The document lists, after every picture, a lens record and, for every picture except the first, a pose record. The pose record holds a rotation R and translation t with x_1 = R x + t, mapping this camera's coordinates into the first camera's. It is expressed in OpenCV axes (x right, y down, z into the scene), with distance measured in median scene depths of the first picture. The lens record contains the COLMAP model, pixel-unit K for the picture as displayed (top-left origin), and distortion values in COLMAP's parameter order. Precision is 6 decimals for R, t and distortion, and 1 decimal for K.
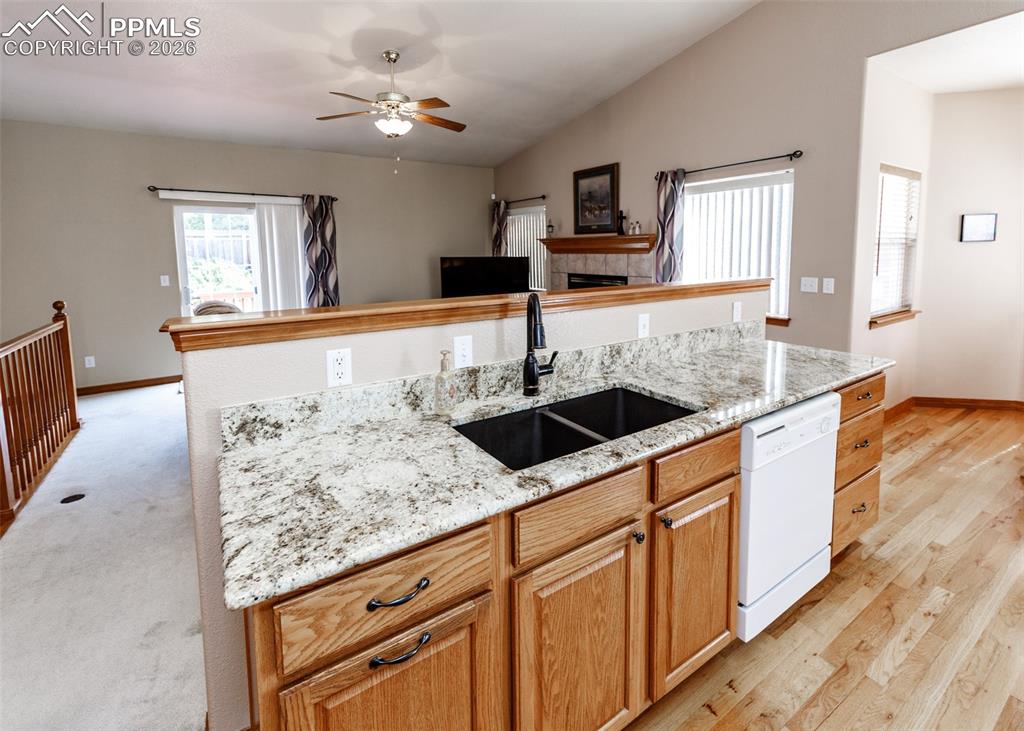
lens RADIAL K [[450.8, 0, 529.3], [0, 450.8, 292.4], [0, 0, 1]] dist [0.005201, -0.000872]
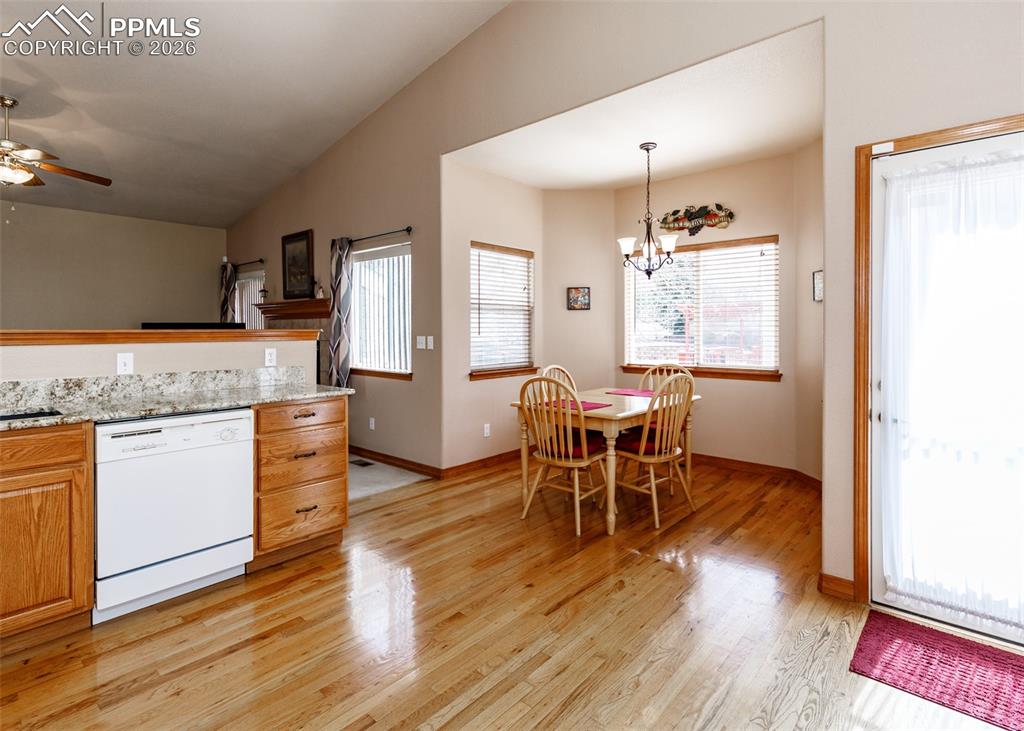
lens RADIAL K [[502.0, 0, 526.0], [0, 502.0, 342.8], [0, 0, 1]] dist [0.004121, 0.000344]
pose [[0.969319, 0.006186, 0.245728, 0.511174], [0.010348, 0.997770, -0.065936, 0.063838], [-0.245588, 0.066456, 0.967094, -0.265532]]
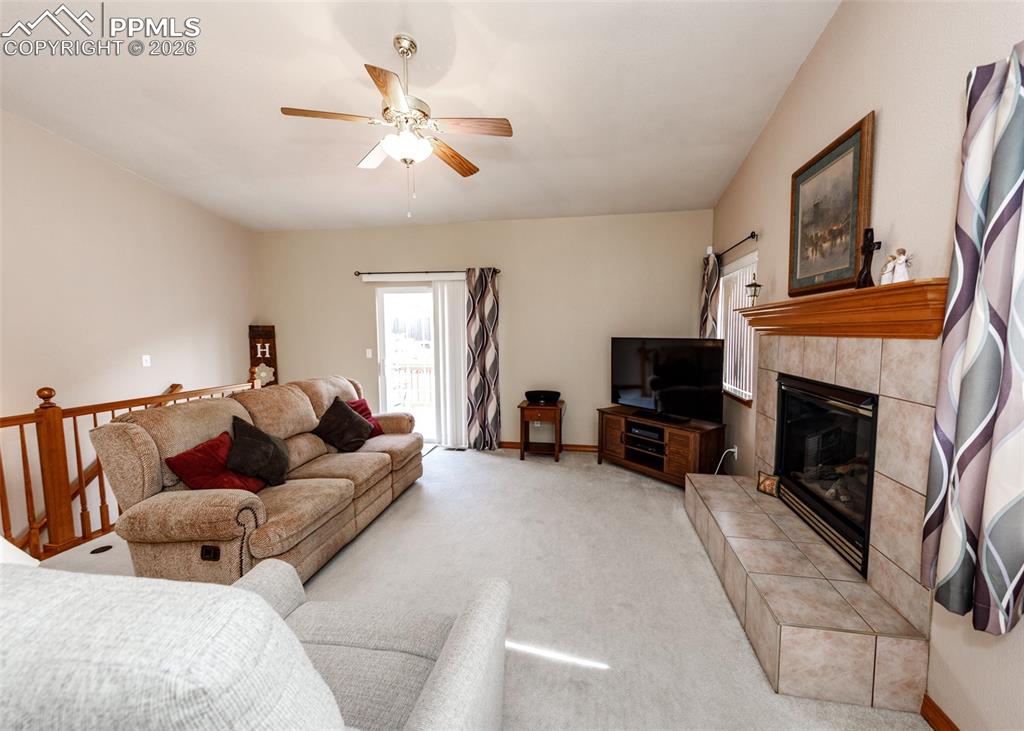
lens RADIAL K [[411.4, 0, 540.3], [0, 411.4, 365.8], [0, 0, 1]] dist [0.005978, -0.000906]
pose [[0.737051, 0.065470, -0.672659, 0.316636], [-0.066986, 0.997473, 0.023686, -0.064483], [0.672510, 0.027601, 0.739574, 0.697264]]
